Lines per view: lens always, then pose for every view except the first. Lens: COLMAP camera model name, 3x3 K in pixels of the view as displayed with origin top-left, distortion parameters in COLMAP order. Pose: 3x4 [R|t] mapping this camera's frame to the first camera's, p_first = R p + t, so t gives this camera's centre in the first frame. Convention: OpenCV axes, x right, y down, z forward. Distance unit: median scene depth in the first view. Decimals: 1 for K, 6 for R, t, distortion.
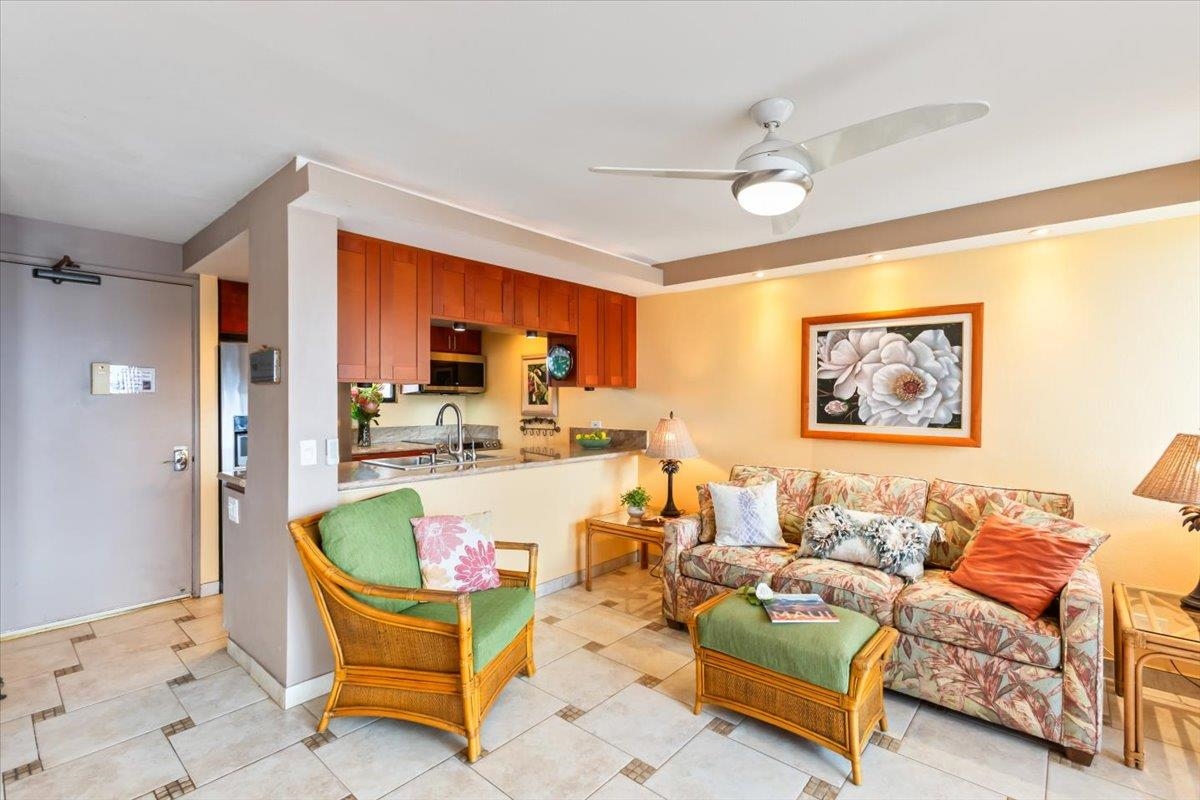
lens RADIAL K [[548.4, 0, 606.8], [0, 548.4, 401.3], [0, 0, 1]] dist [-0.007782, 0.004592]
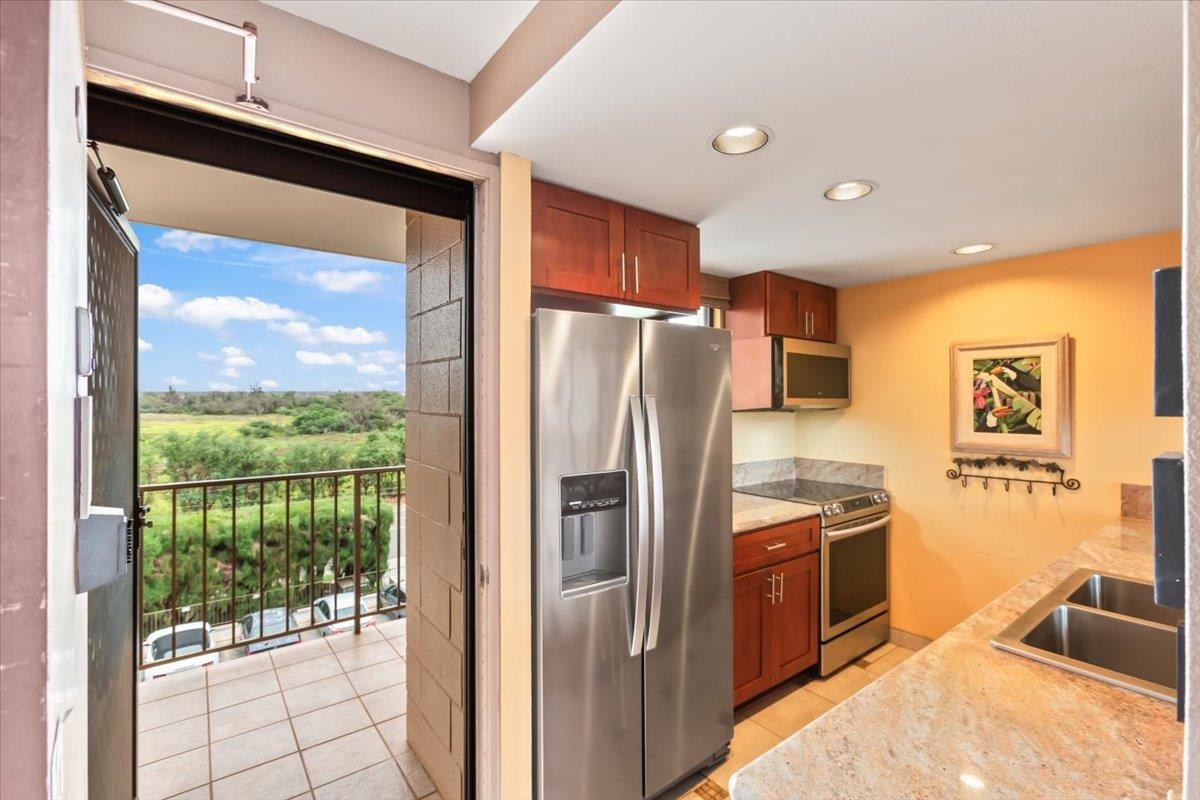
lens RADIAL K [[548.4, 0, 603.7], [0, 548.4, 399.5], [0, 0, 1]] dist [-0.007782, 0.004592]
pose [[0.982587, 0.001991, -0.185795, -0.585633], [-0.002356, 0.999996, -0.001749, -0.035406], [0.185791, 0.002156, 0.982587, 0.590581]]
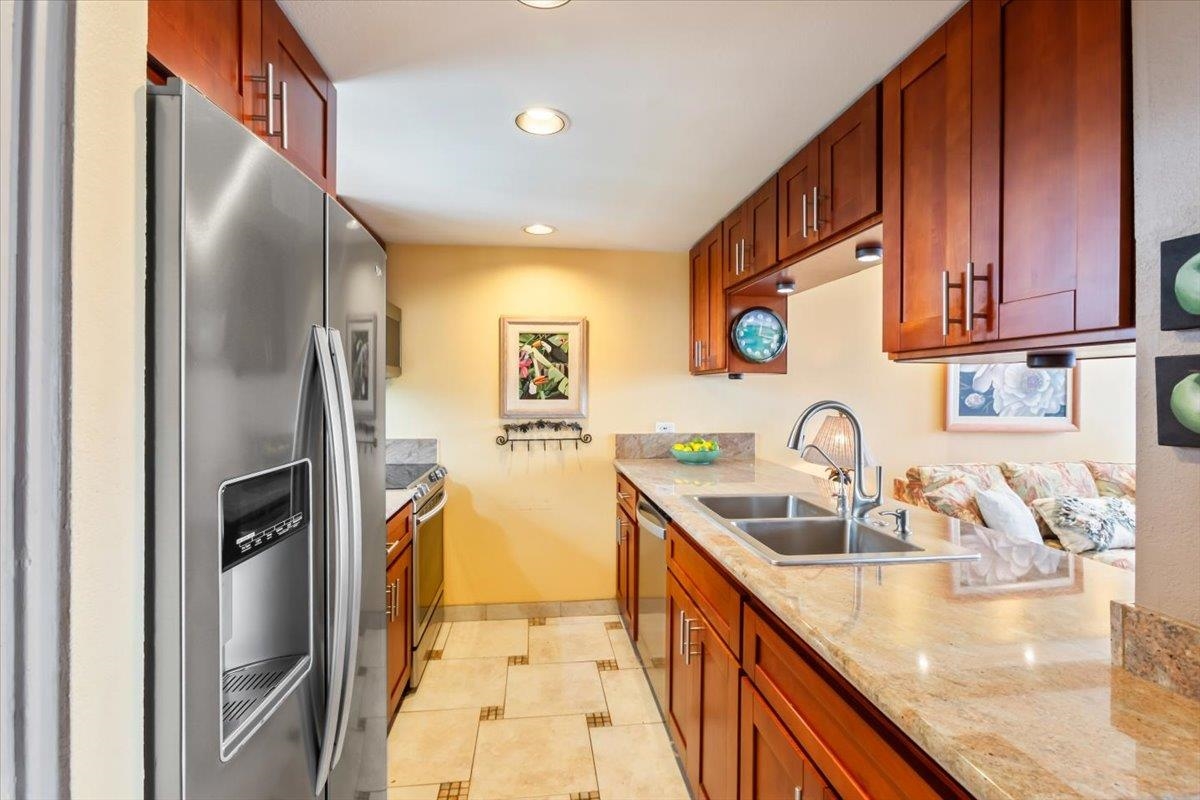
lens RADIAL K [[548.4, 0, 593.8], [0, 548.4, 390.4], [0, 0, 1]] dist [-0.007782, 0.004592]
pose [[0.662644, 0.001411, 0.748933, -0.773714], [-0.001381, 0.999999, -0.000662, -0.005144], [-0.748933, -0.000596, 0.662645, 0.805942]]
